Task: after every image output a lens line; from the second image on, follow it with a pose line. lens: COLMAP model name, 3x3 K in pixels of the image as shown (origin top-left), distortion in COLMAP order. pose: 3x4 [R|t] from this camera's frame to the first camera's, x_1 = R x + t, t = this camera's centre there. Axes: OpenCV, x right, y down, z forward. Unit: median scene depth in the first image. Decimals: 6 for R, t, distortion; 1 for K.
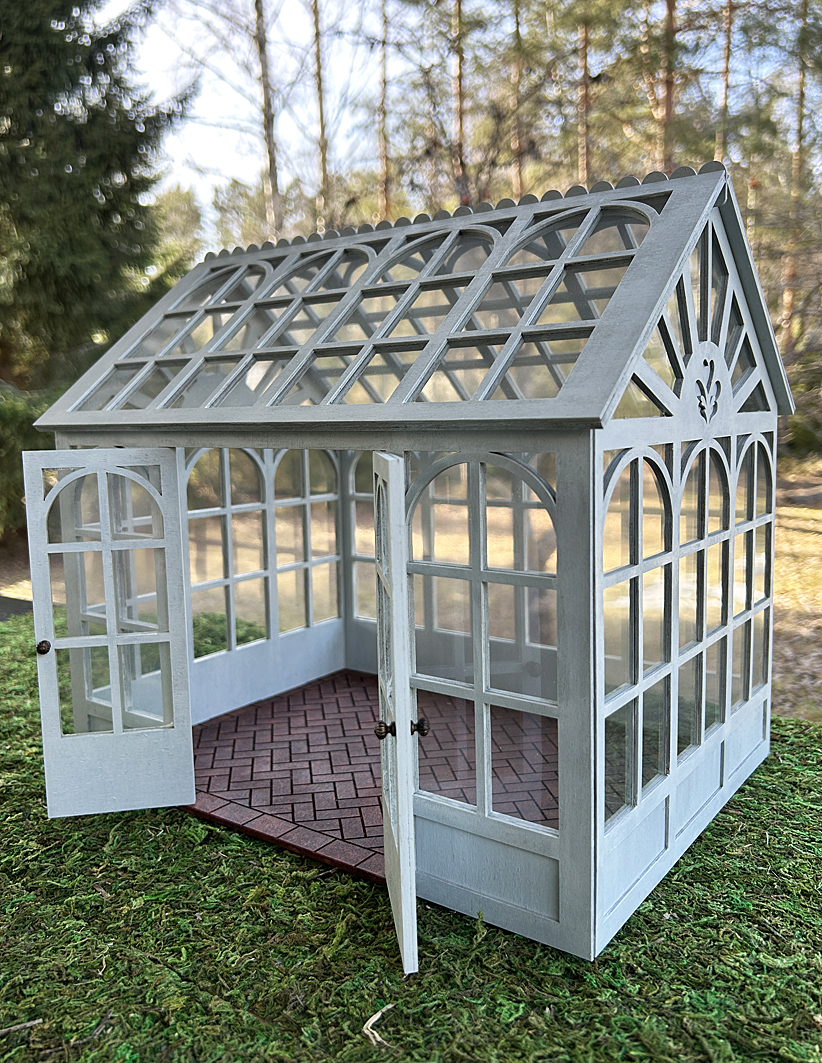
lens RADIAL K [[870.8, 0, 411.0], [0, 870.8, 531.5], [0, 0, 1]] dist [-0.005299, -0.001731]
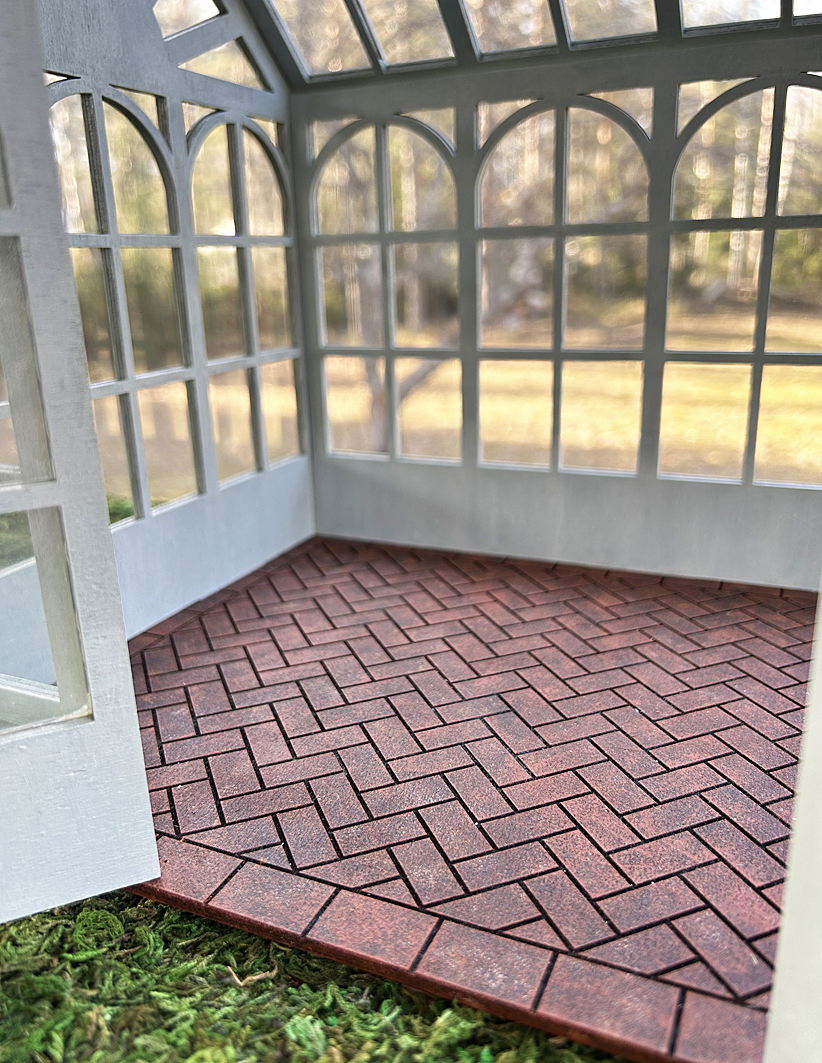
lens RADIAL K [[870.8, 0, 411.0], [0, 870.8, 531.5], [0, 0, 1]] dist [-0.005299, -0.001731]
pose [[0.979139, -0.069043, 0.191104, -0.178140], [0.035720, 0.984342, 0.172614, 0.069070], [-0.200029, -0.162187, 0.966273, 0.531923]]
